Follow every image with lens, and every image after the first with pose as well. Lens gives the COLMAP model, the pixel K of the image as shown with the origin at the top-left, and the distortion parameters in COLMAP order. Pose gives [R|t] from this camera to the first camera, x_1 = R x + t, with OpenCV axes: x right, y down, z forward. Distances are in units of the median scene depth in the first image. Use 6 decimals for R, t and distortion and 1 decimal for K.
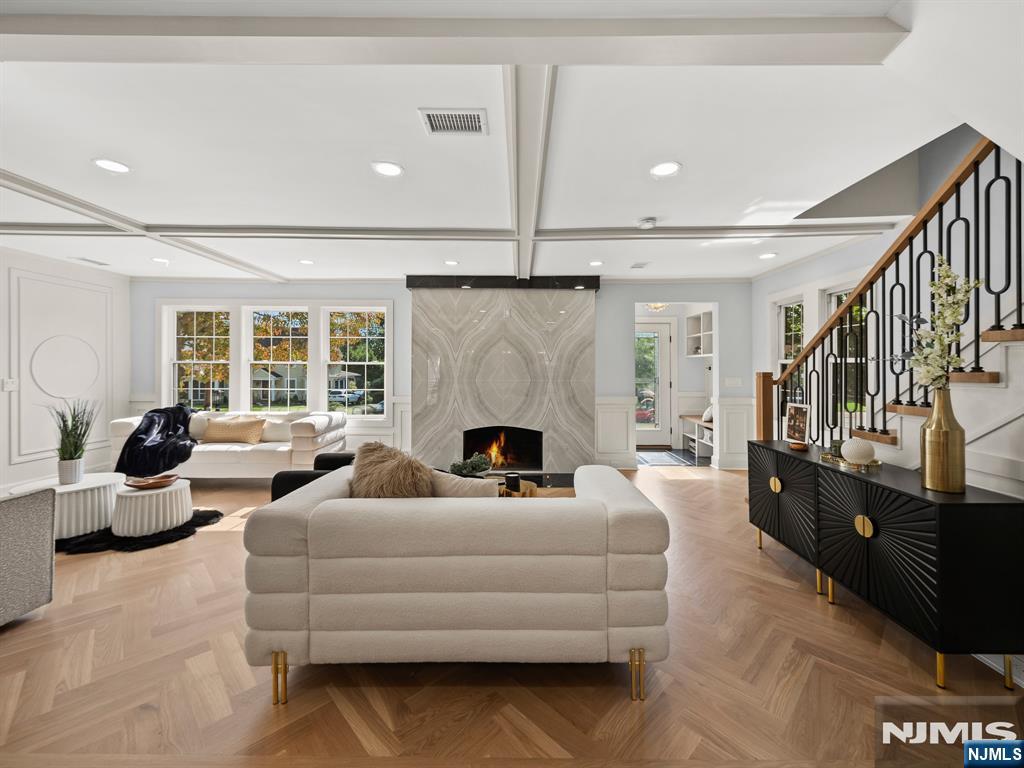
lens RADIAL K [[409.2, 0, 511.6], [0, 409.2, 365.6], [0, 0, 1]] dist [0.002709, 0.000171]
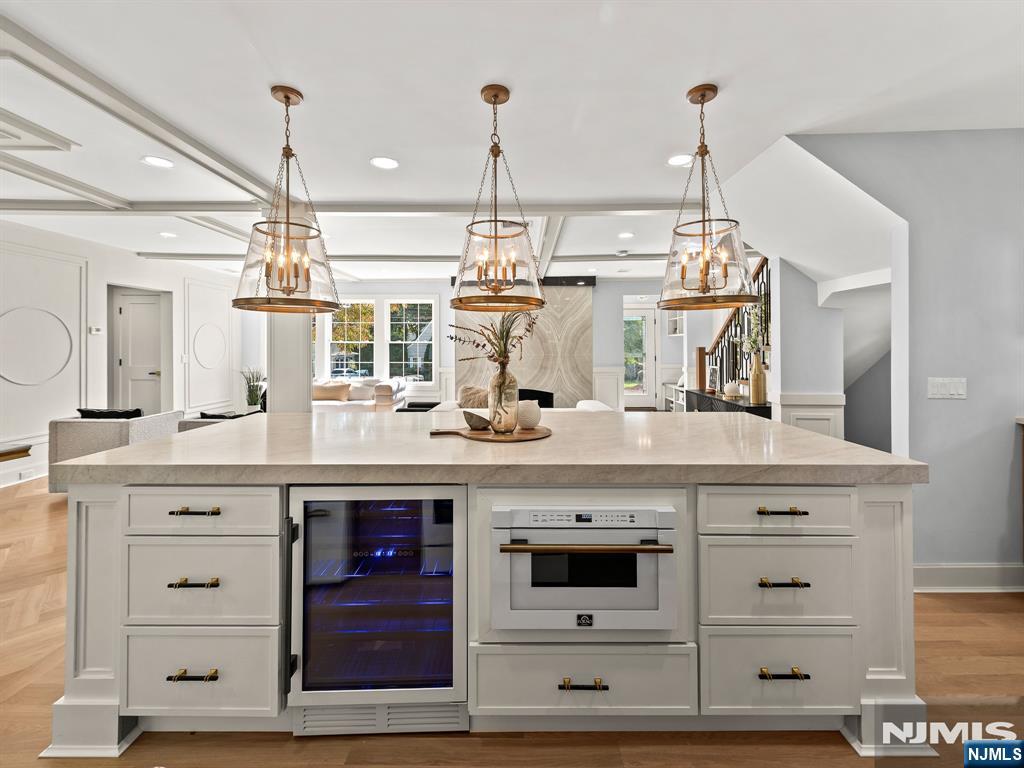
lens RADIAL K [[421.5, 0, 508.8], [0, 421.5, 343.2], [0, 0, 1]] dist [0.000741, -0.000065]
pose [[0.999926, -0.004932, -0.011160, -0.054105], [0.004906, 0.999985, -0.002364, 0.001270], [0.011171, 0.002309, 0.999935, -0.376485]]
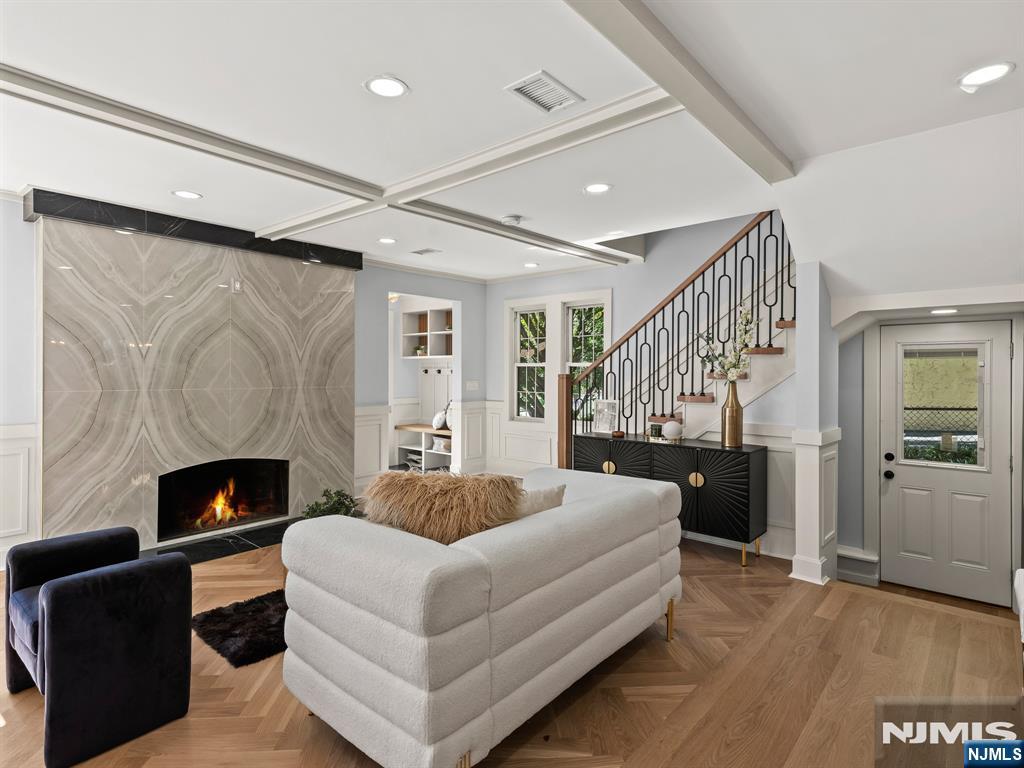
lens RADIAL K [[544.2, 0, 512.4], [0, 544.2, 372.4], [0, 0, 1]] dist [0.023030, 0.000022]
pose [[0.651841, 0.000037, 0.758356, -0.388862], [-0.004881, 0.999979, 0.004147, 0.003979], [-0.758340, -0.006404, 0.651828, 0.093453]]
